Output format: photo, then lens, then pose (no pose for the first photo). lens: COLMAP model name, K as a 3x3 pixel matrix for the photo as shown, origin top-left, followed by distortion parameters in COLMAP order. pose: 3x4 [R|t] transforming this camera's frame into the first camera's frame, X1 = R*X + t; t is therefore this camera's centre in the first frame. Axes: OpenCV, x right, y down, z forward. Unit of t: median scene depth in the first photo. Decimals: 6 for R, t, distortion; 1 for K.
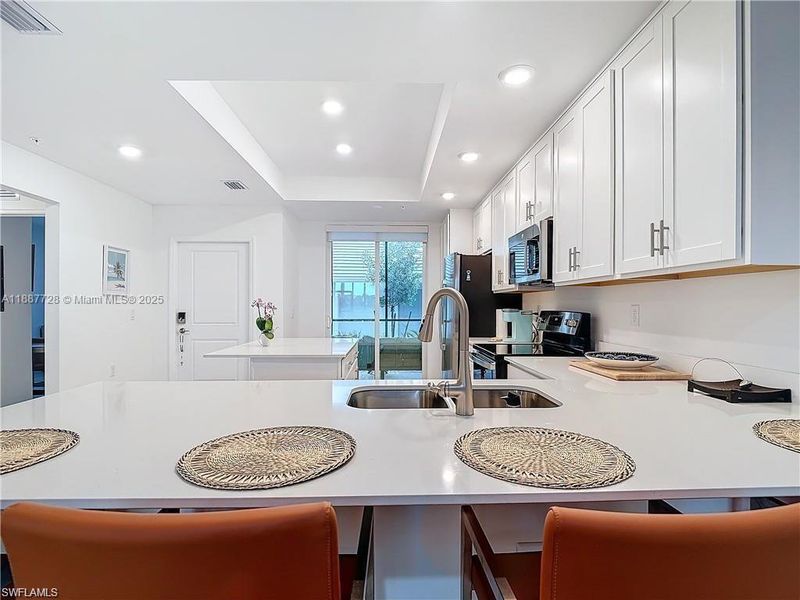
lens RADIAL K [[417.8, 0, 400.4], [0, 417.8, 304.4], [0, 0, 1]] dist [-0.005524, -0.001428]
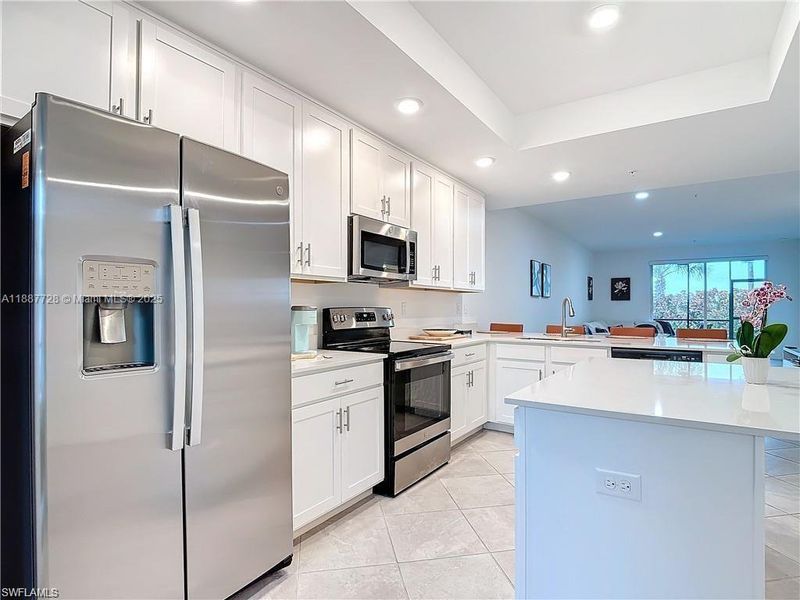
lens RADIAL K [[417.8, 0, 400.4], [0, 417.8, 304.4], [0, 0, 1]] dist [-0.005524, -0.001428]
pose [[-0.804966, 0.005093, 0.593299, -0.194318], [-0.000374, 0.999959, -0.009091, 0.011050], [-0.593321, -0.007540, -0.804931, 1.131446]]
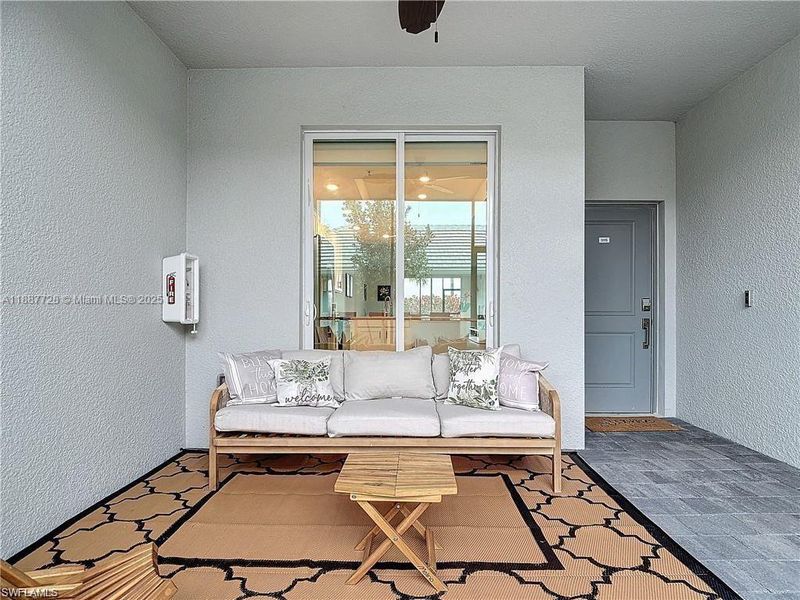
lens RADIAL K [[426.9, 0, 397.6], [0, 426.9, 311.1], [0, 0, 1]] dist [-0.000080, -0.000690]
pose [[-0.997560, -0.002457, 0.069771, -0.163415], [-0.002725, 0.999989, -0.003742, 0.064461], [-0.069761, -0.003923, -0.997556, 1.988602]]
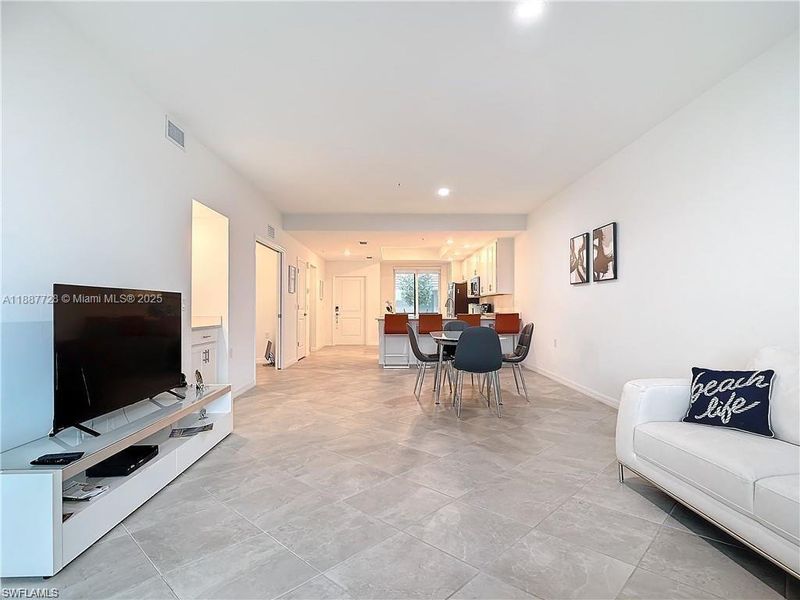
lens RADIAL K [[426.9, 0, 397.6], [0, 426.9, 311.1], [0, 0, 1]] dist [-0.000080, -0.000690]
pose [[0.999956, -0.002221, -0.009064, -0.168910], [0.002271, 0.999982, 0.005545, 0.034263], [0.009051, -0.005566, 0.999944, -1.471604]]
